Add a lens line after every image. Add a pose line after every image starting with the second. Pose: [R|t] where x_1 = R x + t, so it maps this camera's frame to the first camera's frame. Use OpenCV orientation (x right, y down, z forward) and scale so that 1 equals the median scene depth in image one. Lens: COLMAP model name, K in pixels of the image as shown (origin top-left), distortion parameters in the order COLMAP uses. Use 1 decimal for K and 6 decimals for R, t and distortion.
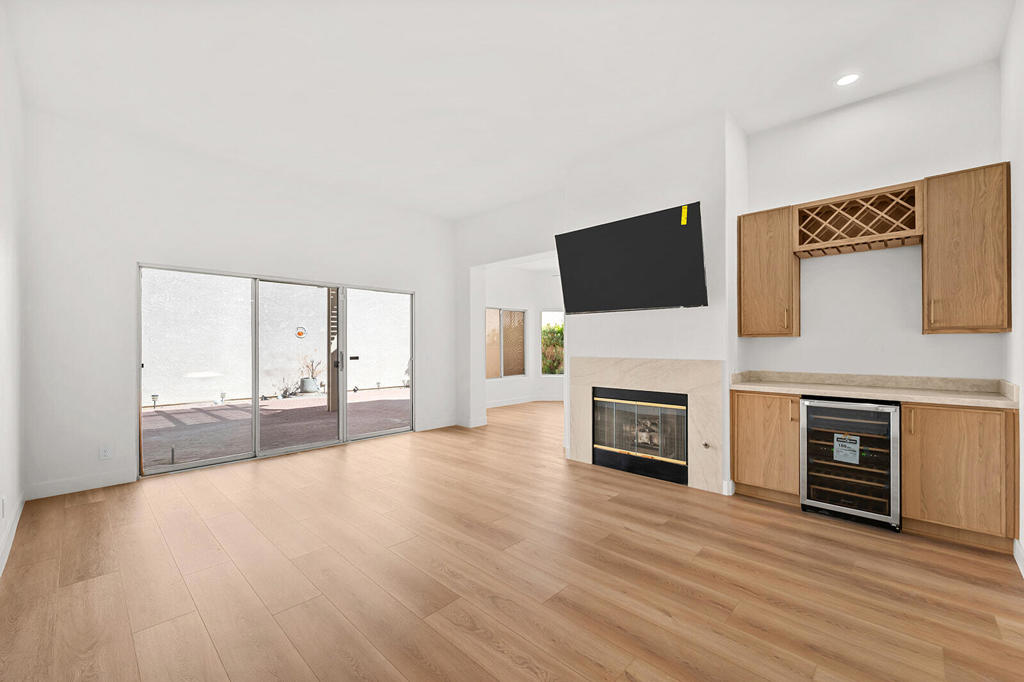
lens RADIAL K [[410.3, 0, 516.6], [0, 410.3, 344.1], [0, 0, 1]] dist [0.003158, -0.000294]
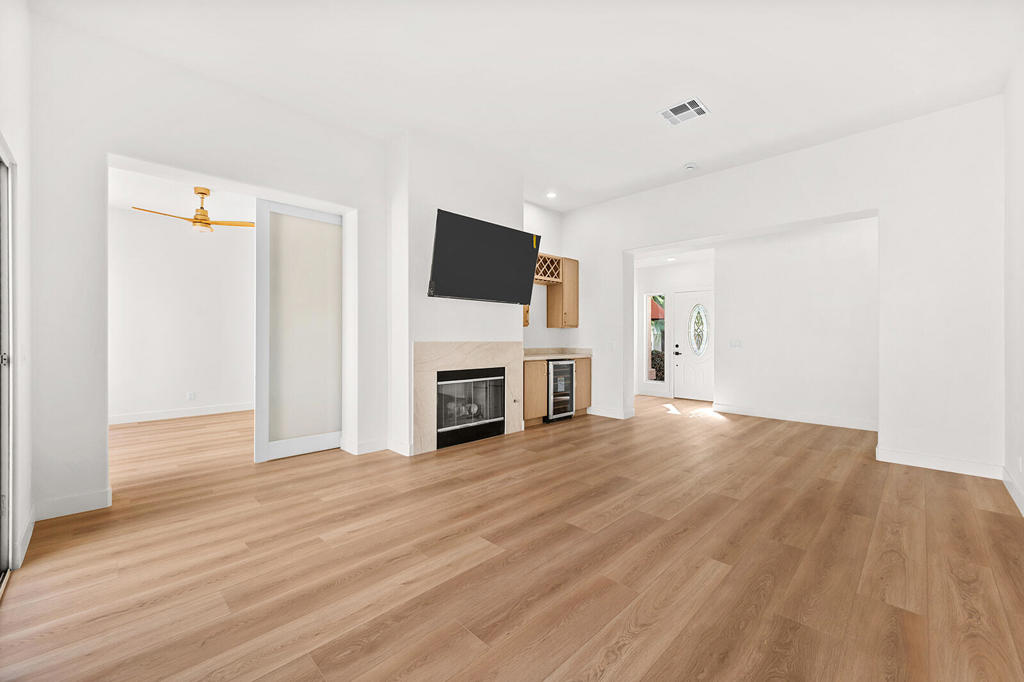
lens RADIAL K [[410.3, 0, 502.7], [0, 410.3, 336.6], [0, 0, 1]] dist [0.003158, -0.000294]
pose [[0.052104, 0.004081, 0.998633, -1.020560], [-0.005558, 0.999977, -0.003797, 0.028102], [-0.998626, -0.005352, 0.052125, 1.010683]]
